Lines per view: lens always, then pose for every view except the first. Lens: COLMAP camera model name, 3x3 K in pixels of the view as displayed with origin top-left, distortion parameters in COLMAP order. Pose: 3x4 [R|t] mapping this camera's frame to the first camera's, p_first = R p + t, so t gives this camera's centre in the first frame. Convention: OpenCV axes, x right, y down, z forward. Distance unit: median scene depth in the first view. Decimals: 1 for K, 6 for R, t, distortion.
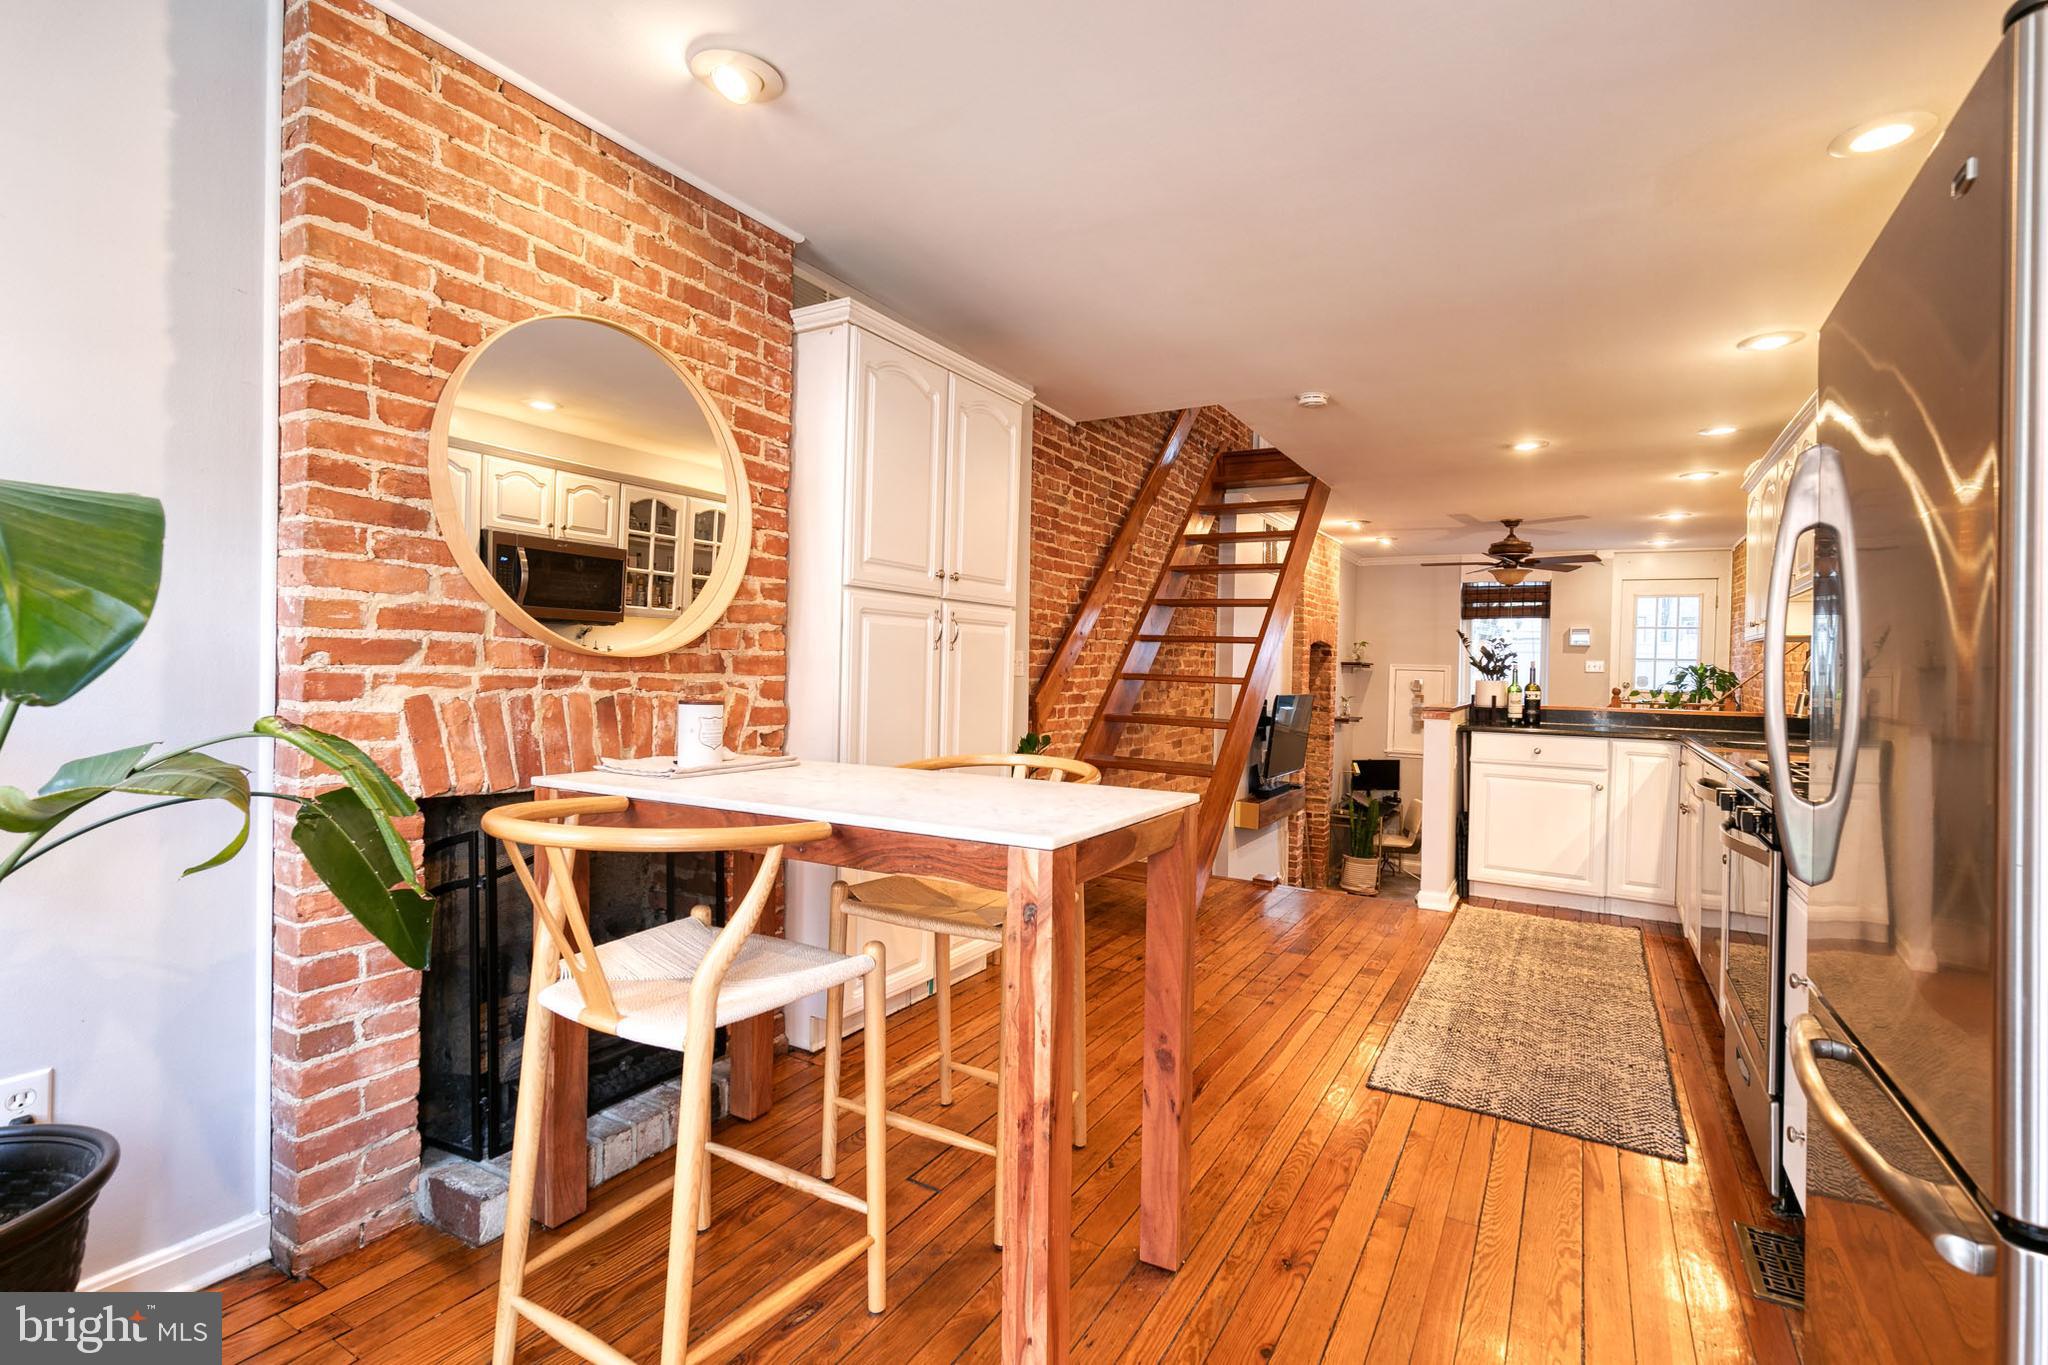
lens RADIAL K [[920.6, 0, 1040.9], [0, 920.6, 674.8], [0, 0, 1]] dist [0.004463, 0.000476]
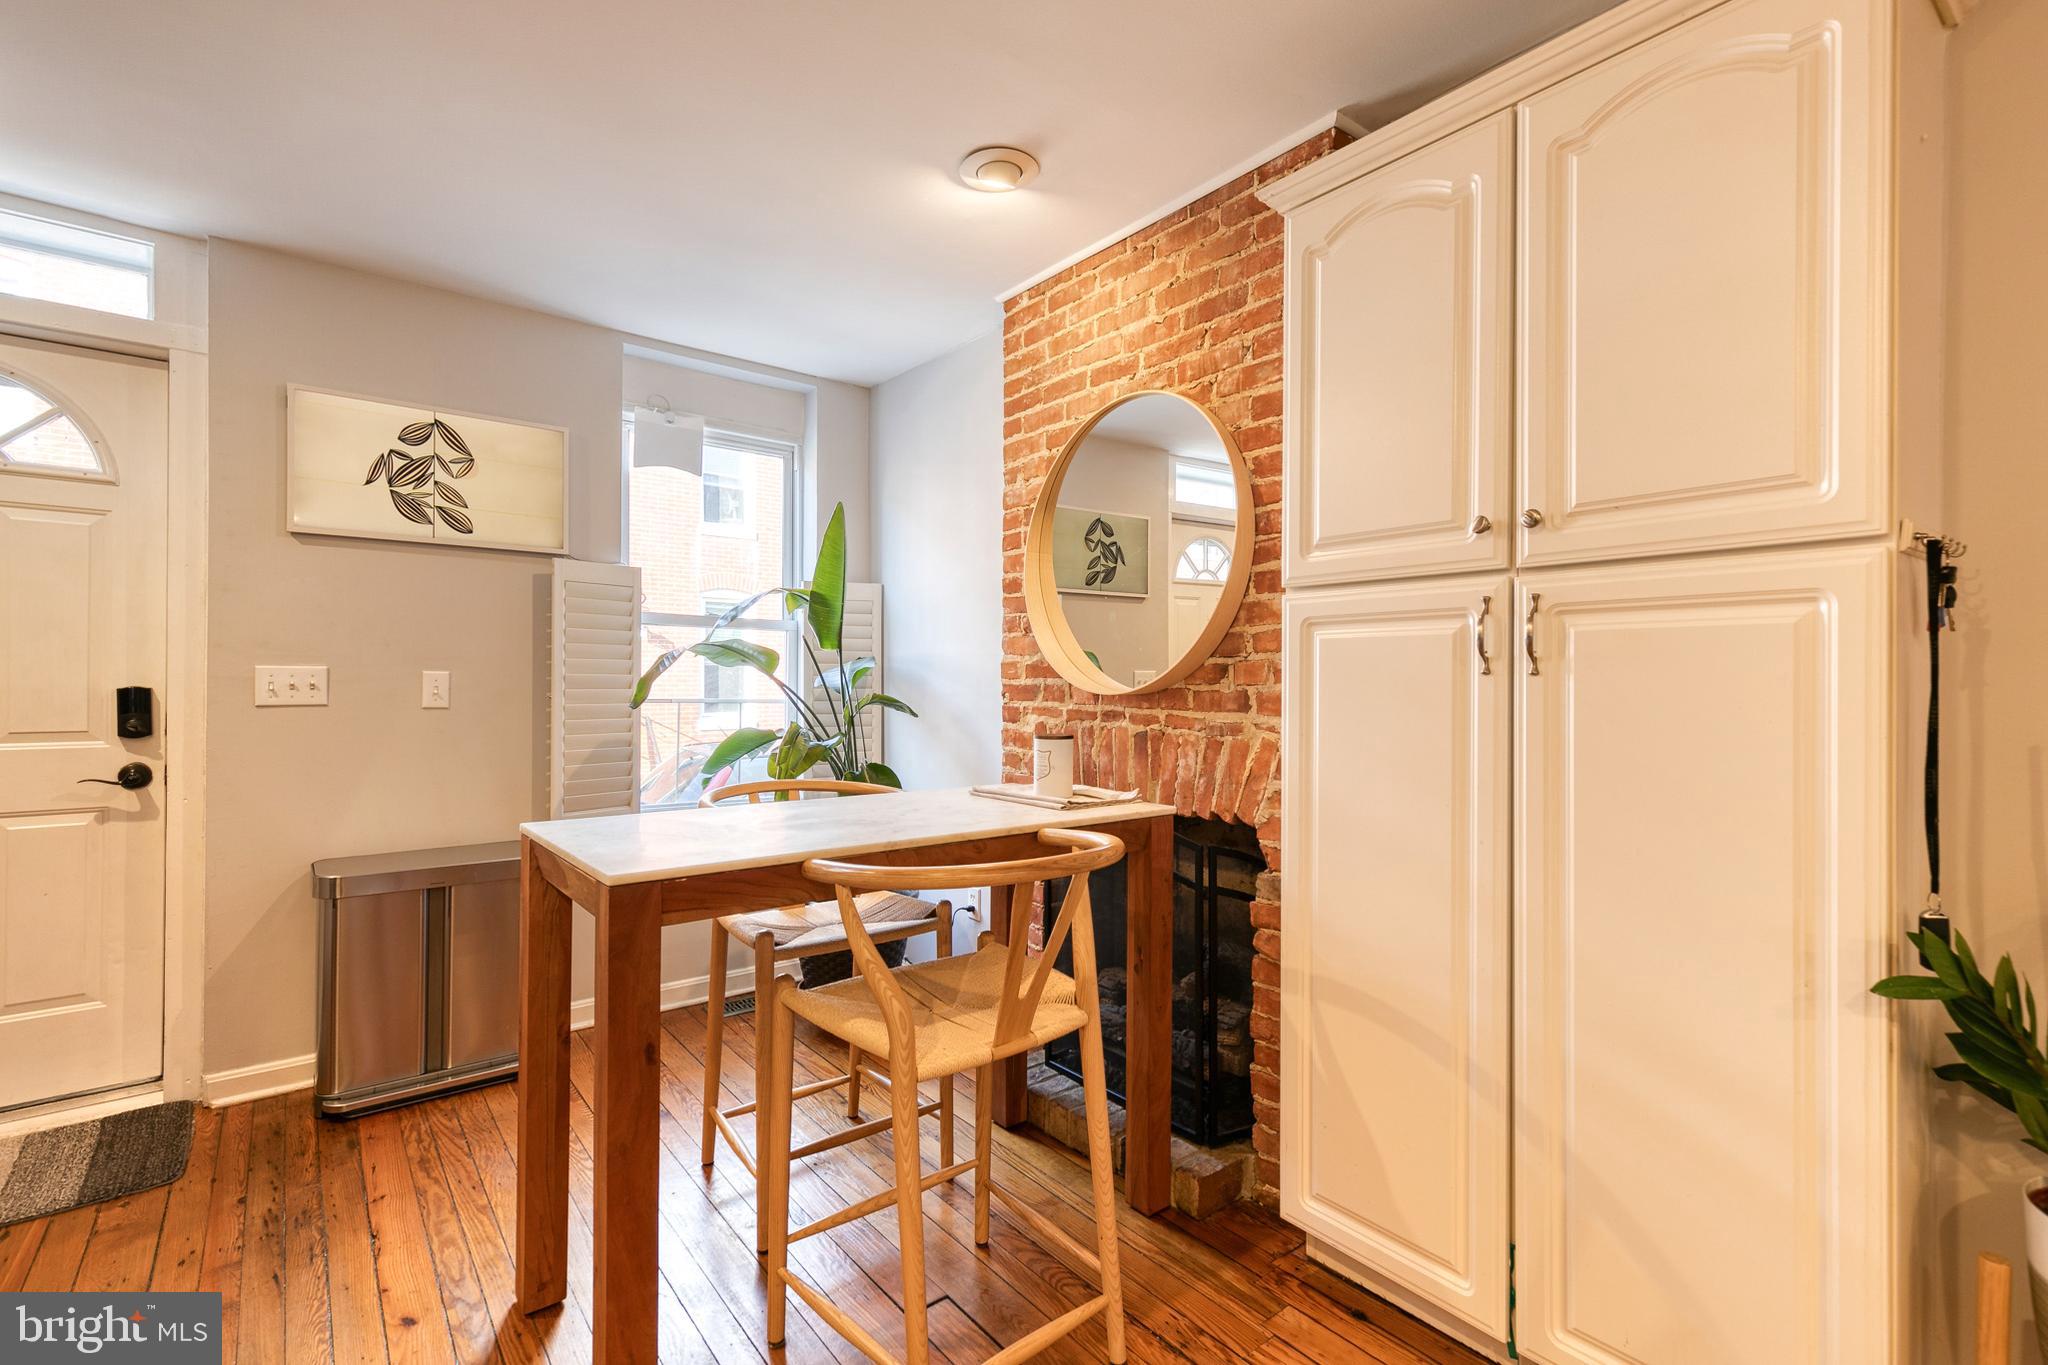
lens RADIAL K [[920.6, 0, 1040.9], [0, 920.6, 674.8], [0, 0, 1]] dist [0.004463, 0.000476]
pose [[-0.349250, -0.028488, -0.936596, 0.562234], [-0.016412, 0.999570, -0.024283, -0.013868], [0.936886, 0.006890, -0.349567, 1.195065]]
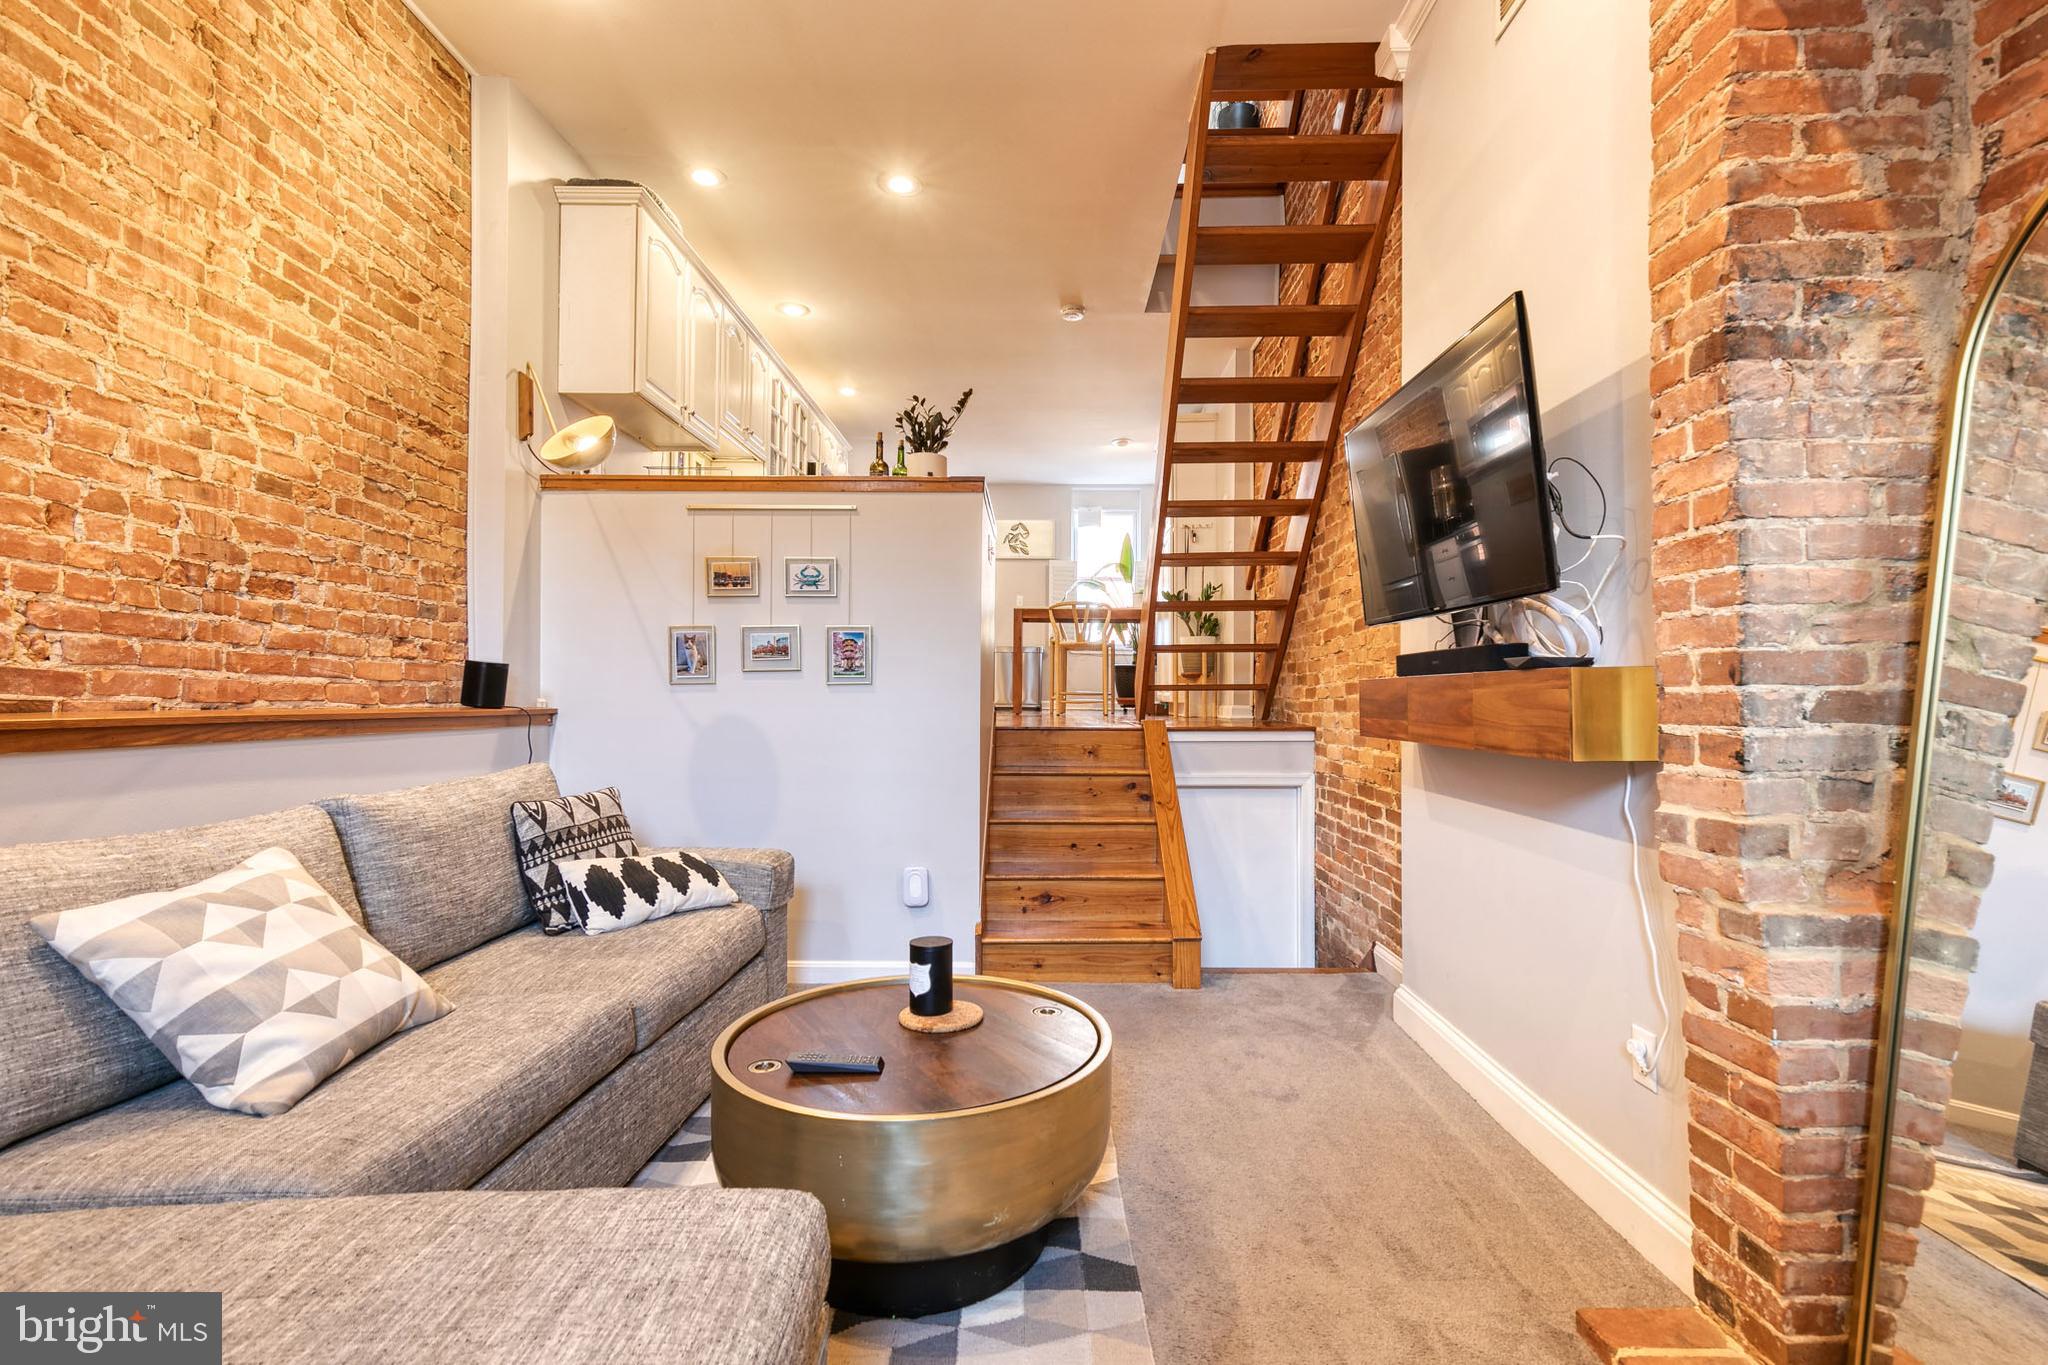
lens RADIAL K [[920.6, 0, 1040.9], [0, 920.6, 674.8], [0, 0, 1]] dist [0.004463, 0.000476]
pose [[-0.864878, -0.033298, -0.500876, 1.670242], [-0.023554, 0.999390, -0.025767, 0.419041], [0.501429, -0.010488, -0.865135, 3.620756]]
